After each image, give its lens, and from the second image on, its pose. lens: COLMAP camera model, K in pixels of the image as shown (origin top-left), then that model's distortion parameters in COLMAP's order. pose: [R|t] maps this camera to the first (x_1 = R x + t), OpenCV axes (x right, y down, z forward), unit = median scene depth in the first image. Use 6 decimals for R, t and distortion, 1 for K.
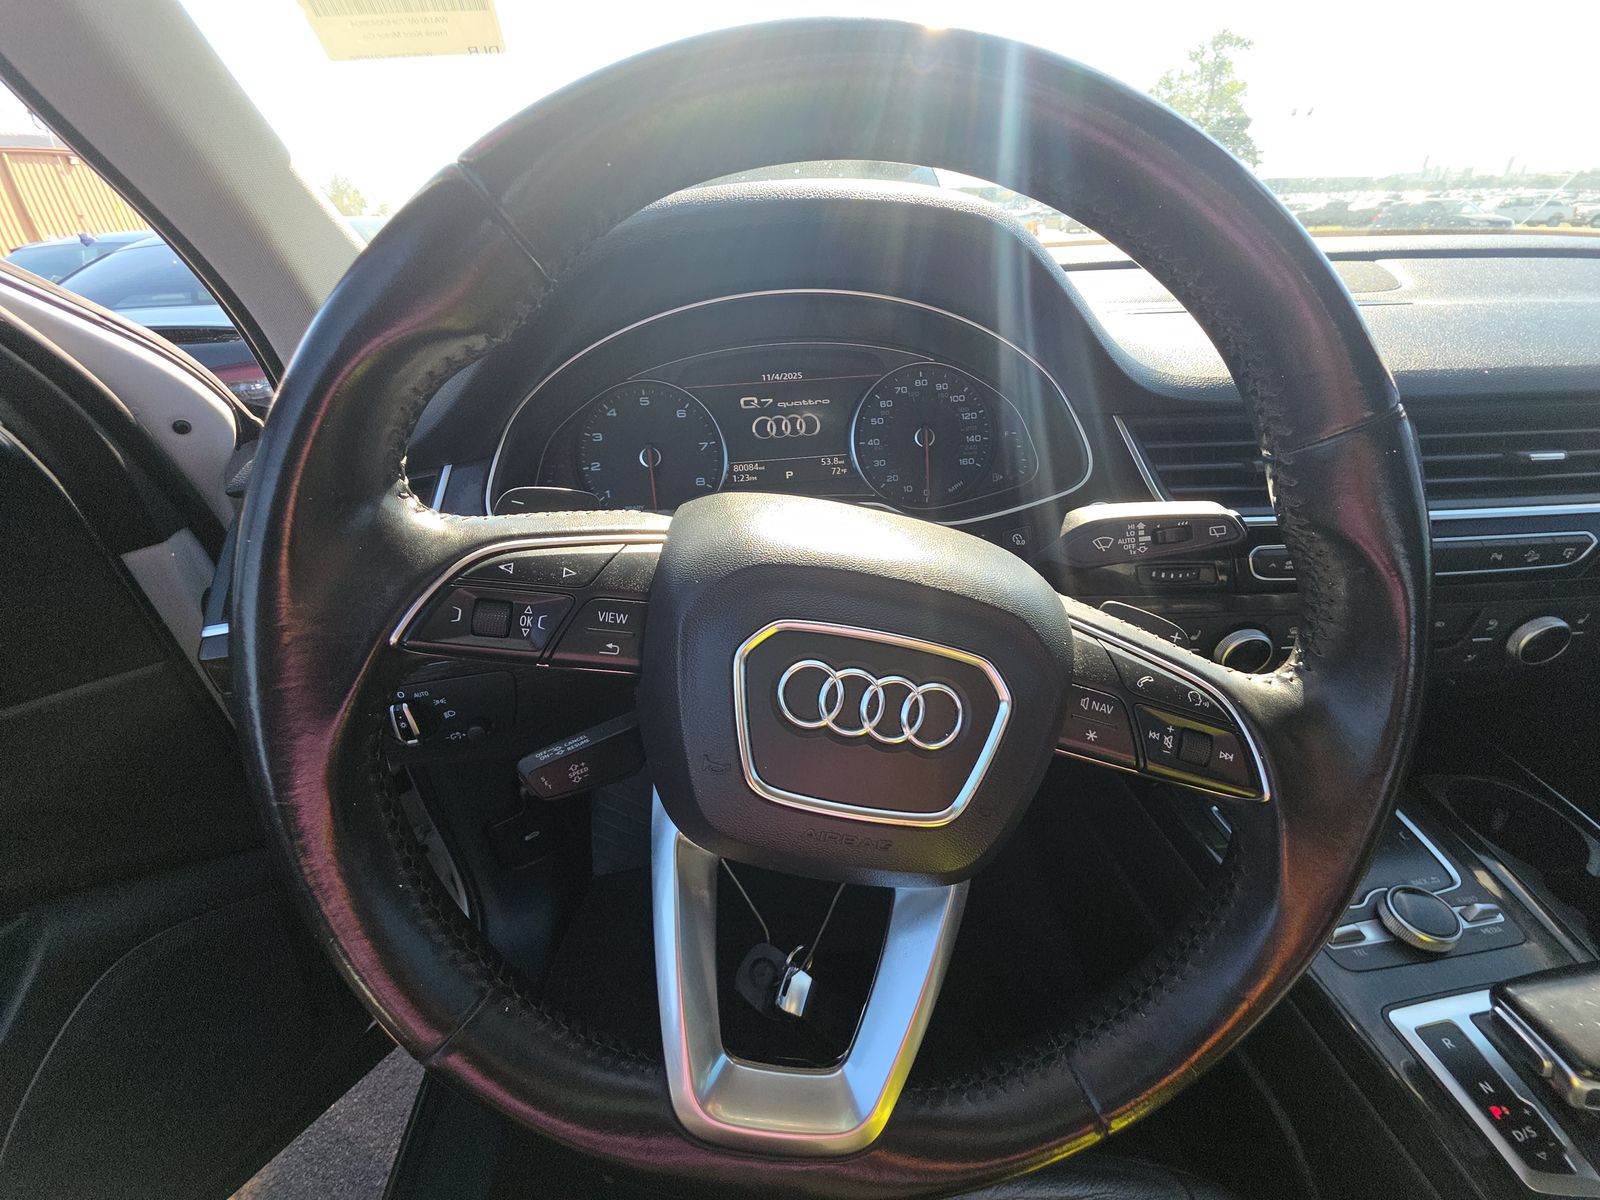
lens RADIAL K [[641.0, 0, 800.0], [0, 641.0, 600.0], [0, 0, 1]] dist [-0.001199, -0.000392]
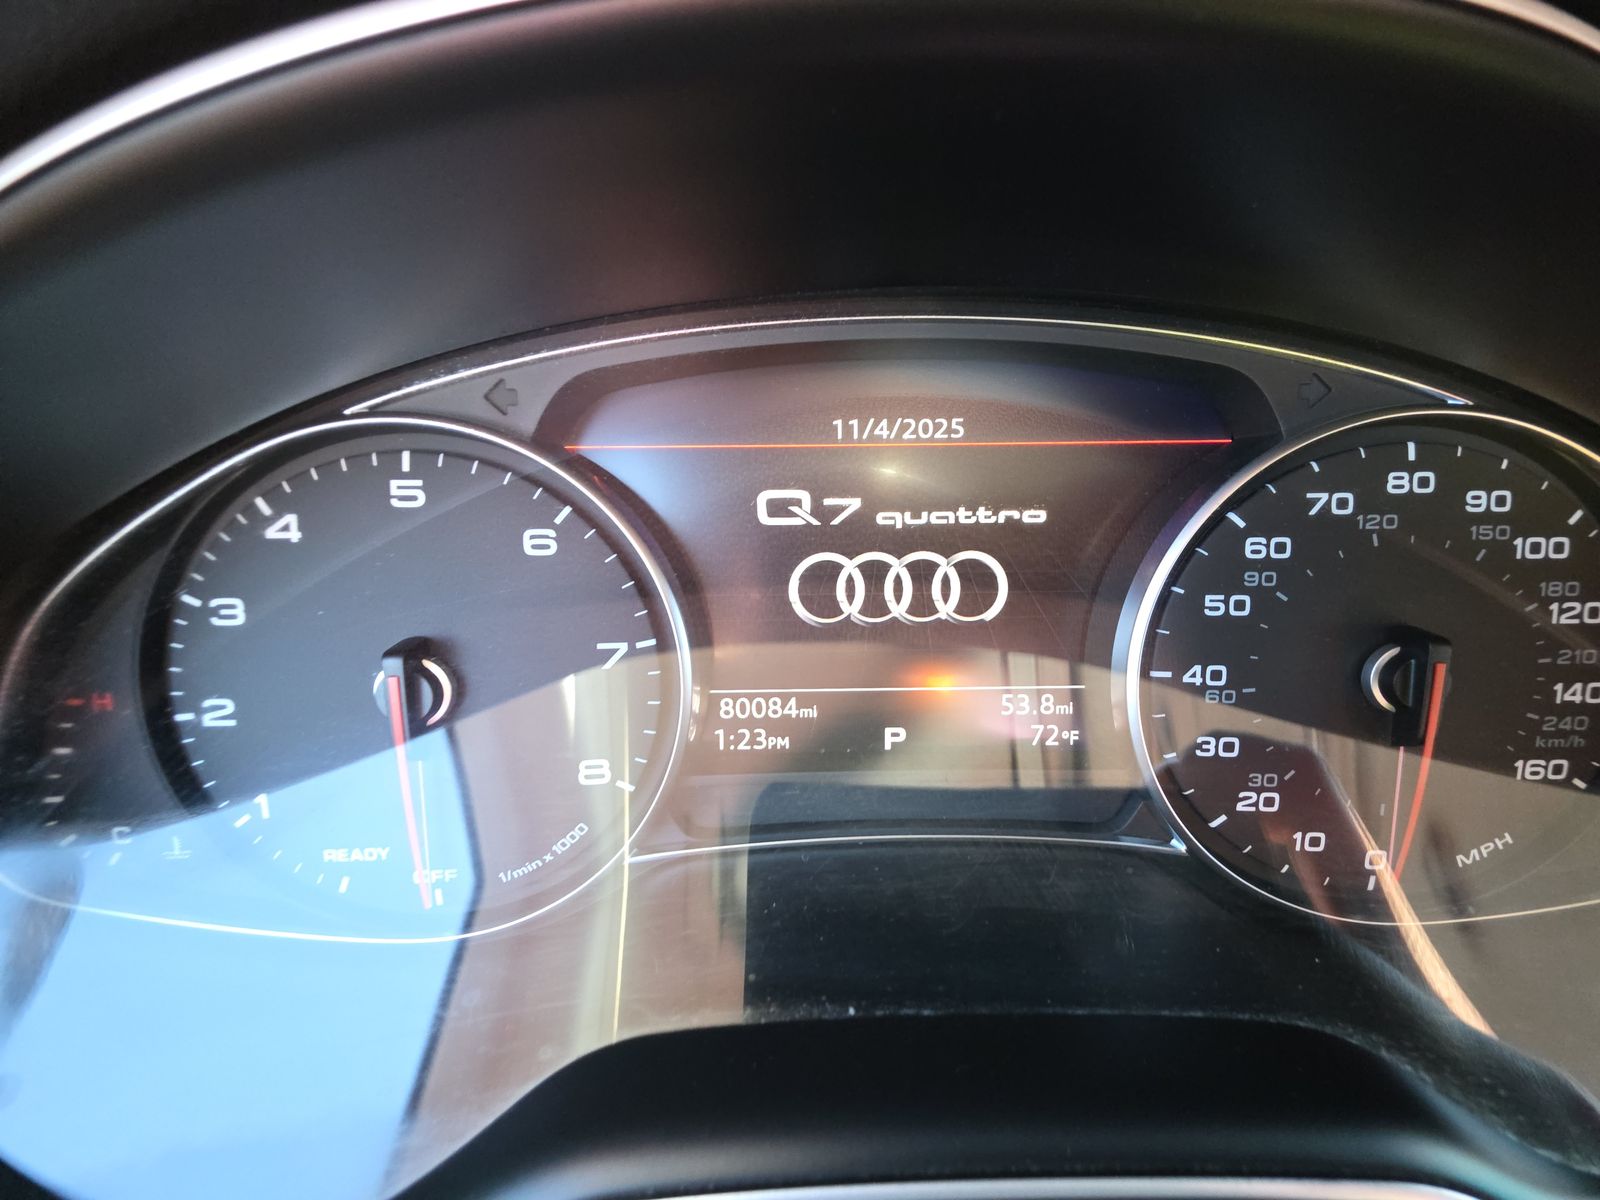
lens RADIAL K [[641.0, 0, 800.0], [0, 641.0, 600.0], [0, 0, 1]] dist [-0.001199, -0.000392]
pose [[0.994002, 0.078281, -0.076373, -0.045446], [-0.080645, 0.996339, -0.028368, -0.258270], [0.073873, 0.034357, 0.996676, 0.704331]]
